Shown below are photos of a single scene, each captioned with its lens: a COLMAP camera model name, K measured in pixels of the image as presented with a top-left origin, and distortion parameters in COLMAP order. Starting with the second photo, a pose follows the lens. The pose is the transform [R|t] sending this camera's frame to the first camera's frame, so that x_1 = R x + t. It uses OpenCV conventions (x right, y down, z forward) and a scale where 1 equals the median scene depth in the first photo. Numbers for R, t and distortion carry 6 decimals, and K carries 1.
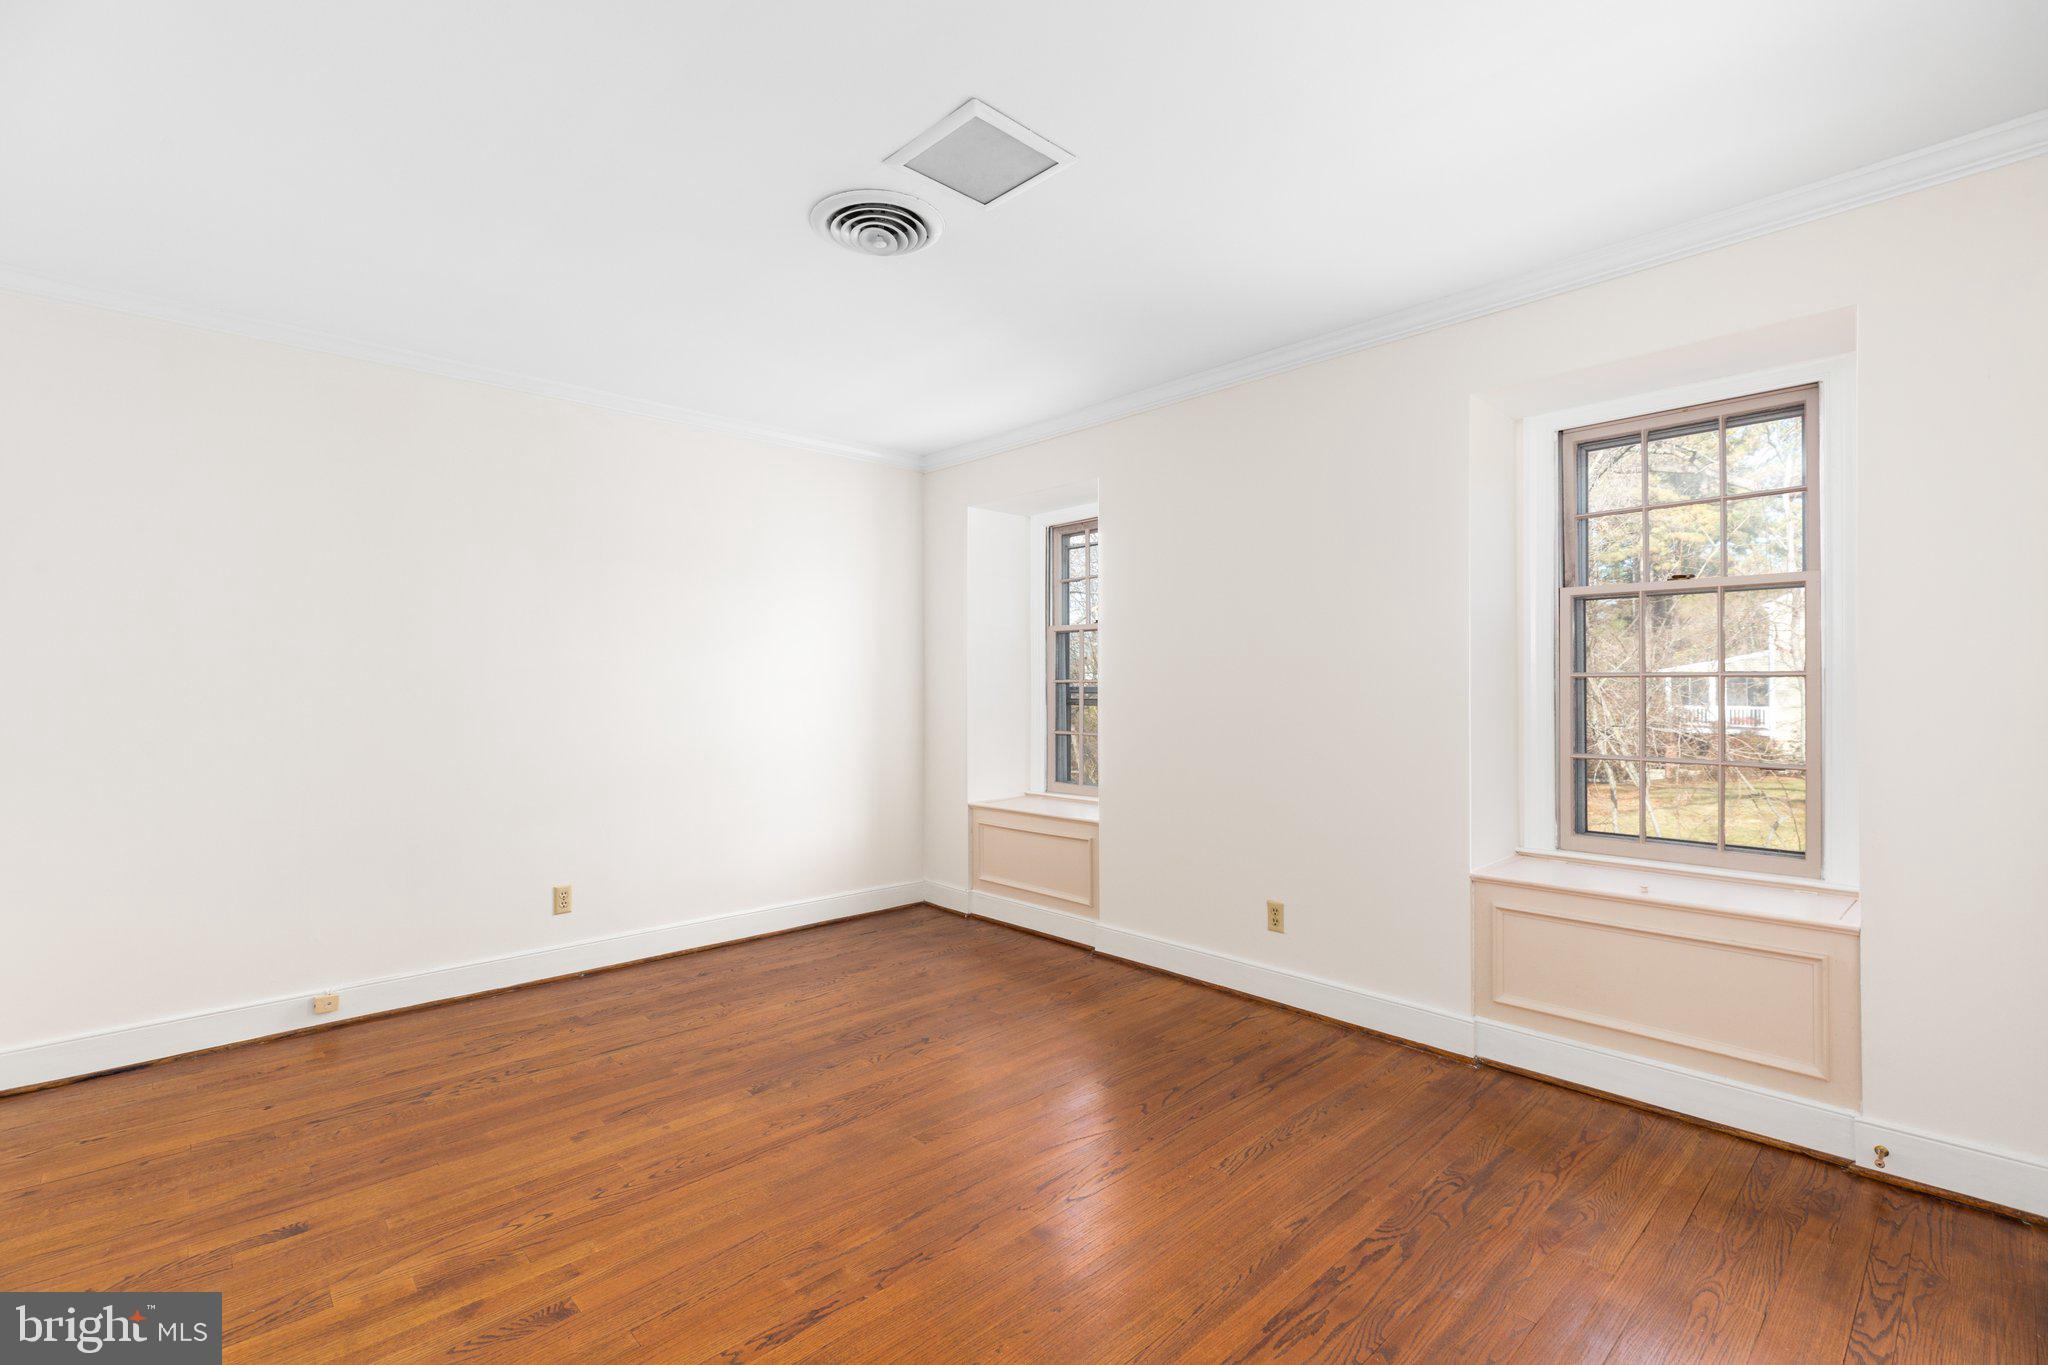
lens RADIAL K [[920.2, 0, 1020.3], [0, 920.2, 672.0], [0, 0, 1]] dist [0.001807, -0.001987]
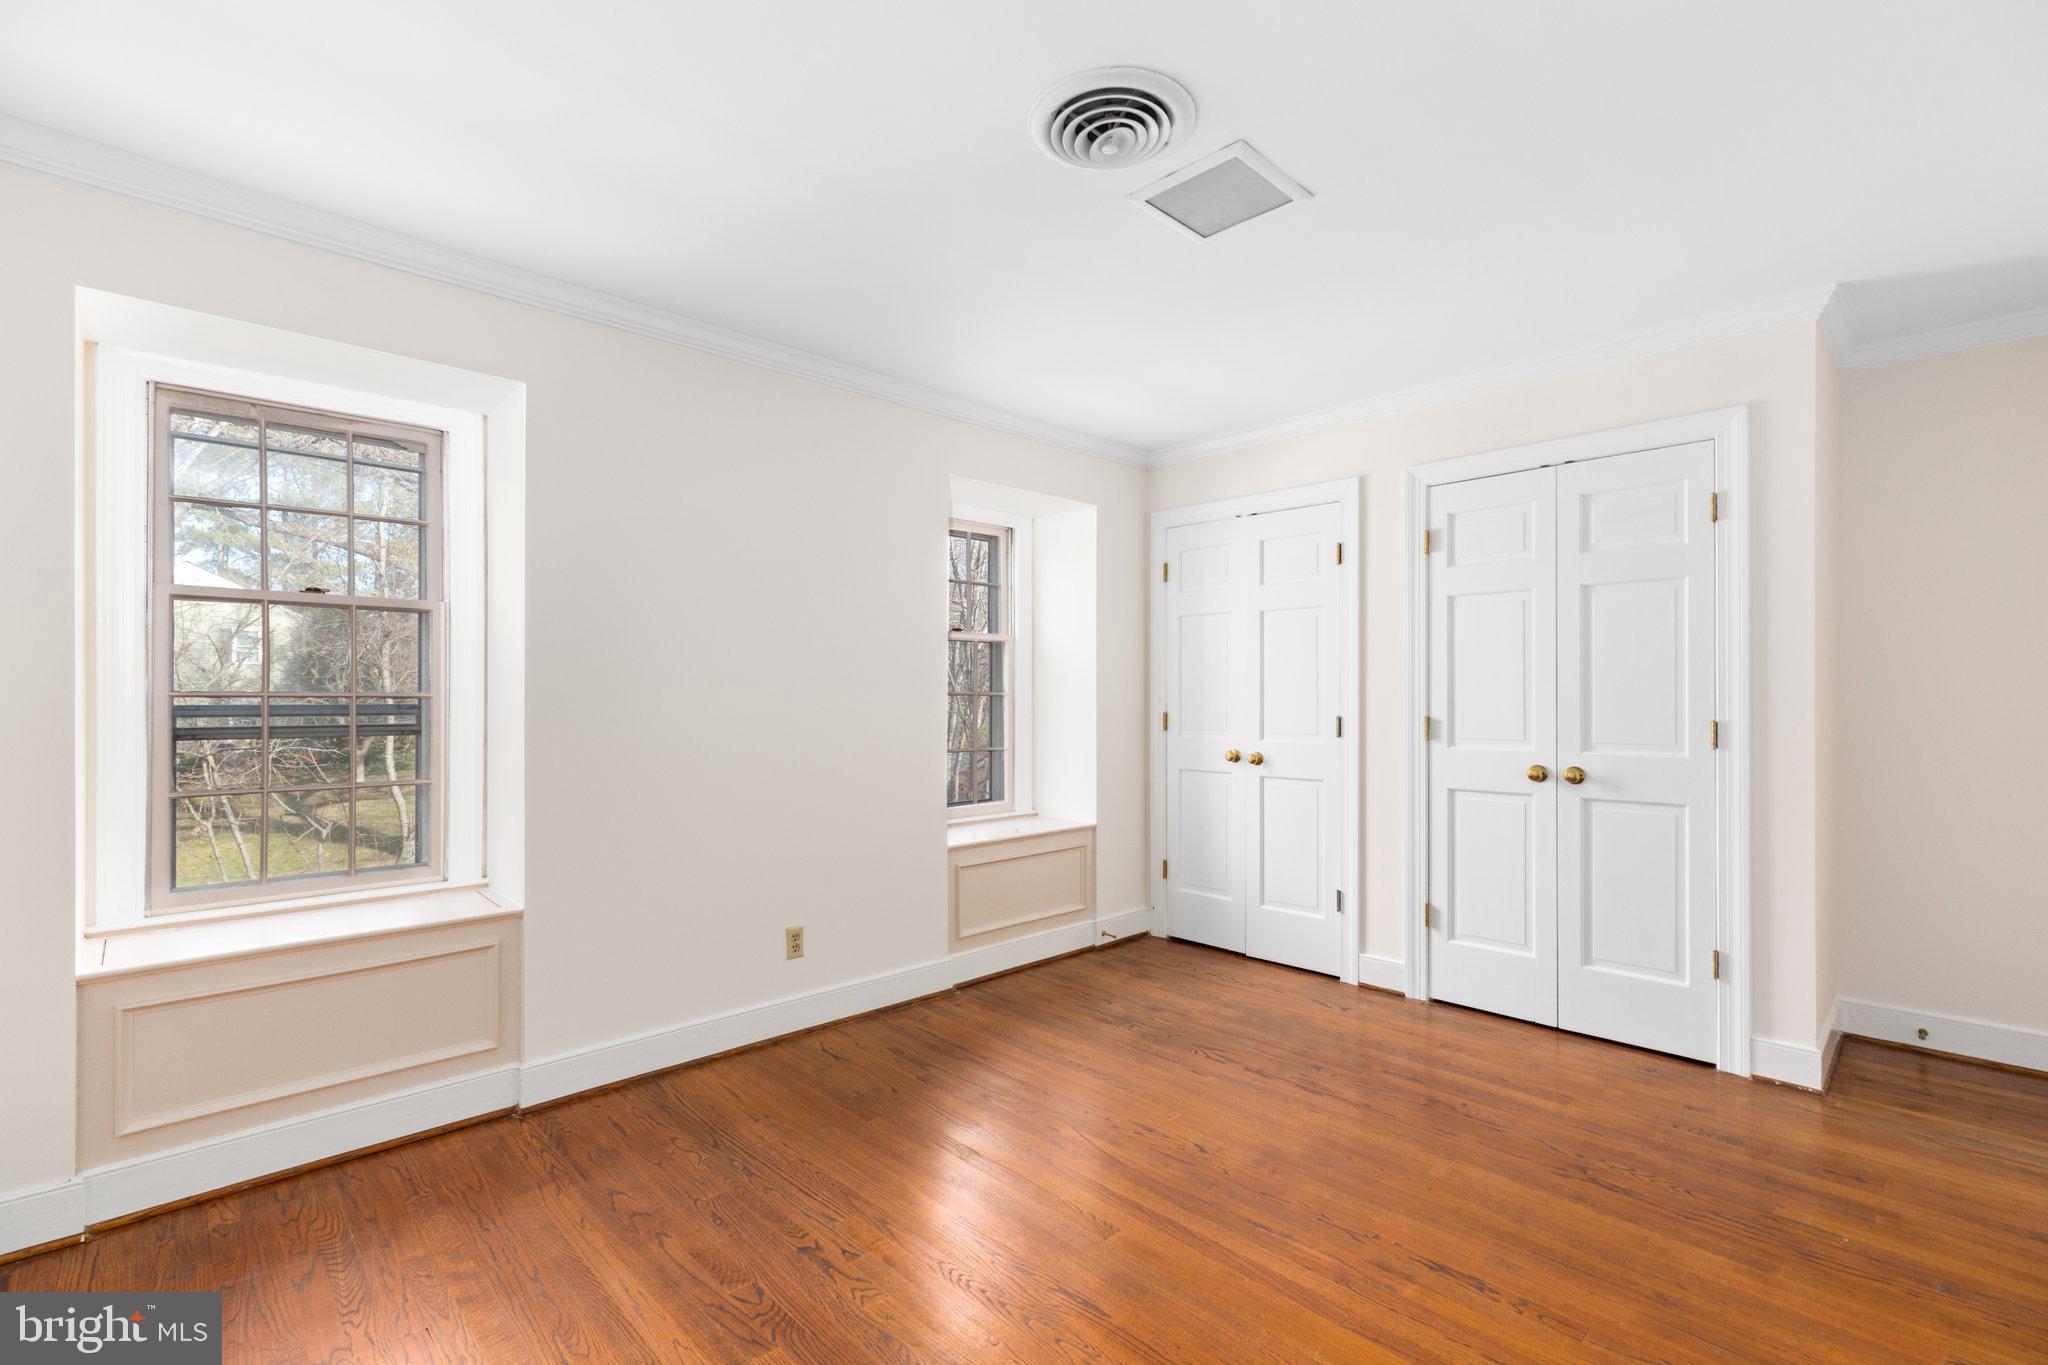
lens RADIAL K [[920.2, 0, 1012.9], [0, 920.2, 689.0], [0, 0, 1]] dist [0.001807, -0.001987]
pose [[-0.007924, 0.011971, 0.999897, -0.761458], [-0.011311, 0.999863, -0.012060, 0.011870], [-0.999905, -0.011406, -0.007788, 0.869962]]
